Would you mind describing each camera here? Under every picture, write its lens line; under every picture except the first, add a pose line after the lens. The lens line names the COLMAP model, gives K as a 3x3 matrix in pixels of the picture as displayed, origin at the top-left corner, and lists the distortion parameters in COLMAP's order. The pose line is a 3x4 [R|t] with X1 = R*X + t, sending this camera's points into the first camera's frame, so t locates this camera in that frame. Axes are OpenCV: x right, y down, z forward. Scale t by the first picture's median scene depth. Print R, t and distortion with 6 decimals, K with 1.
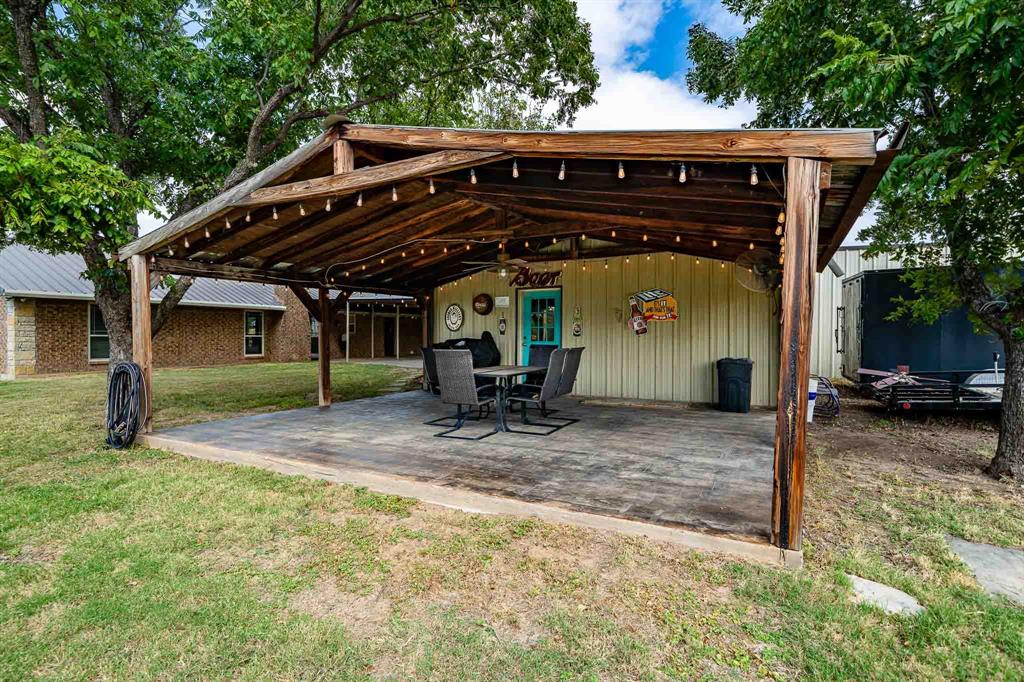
lens RADIAL K [[500.7, 0, 511.6], [0, 500.7, 338.6], [0, 0, 1]] dist [0.000994, 0.000056]
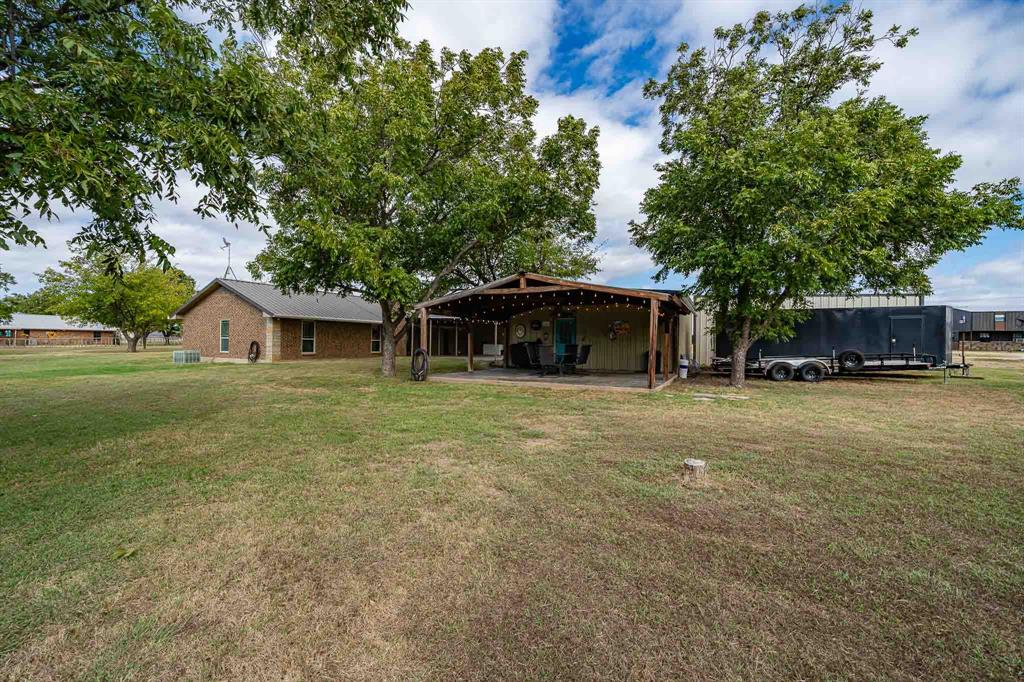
lens RADIAL K [[415.9, 0, 512.5], [0, 415.9, 341.8], [0, 0, 1]] dist [-0.000700, 0.000030]
pose [[0.999574, 0.007950, 0.028093, -0.277363], [-0.007666, 0.999918, -0.010217, 0.024124], [-0.028172, 0.009997, 0.999553, -0.959718]]
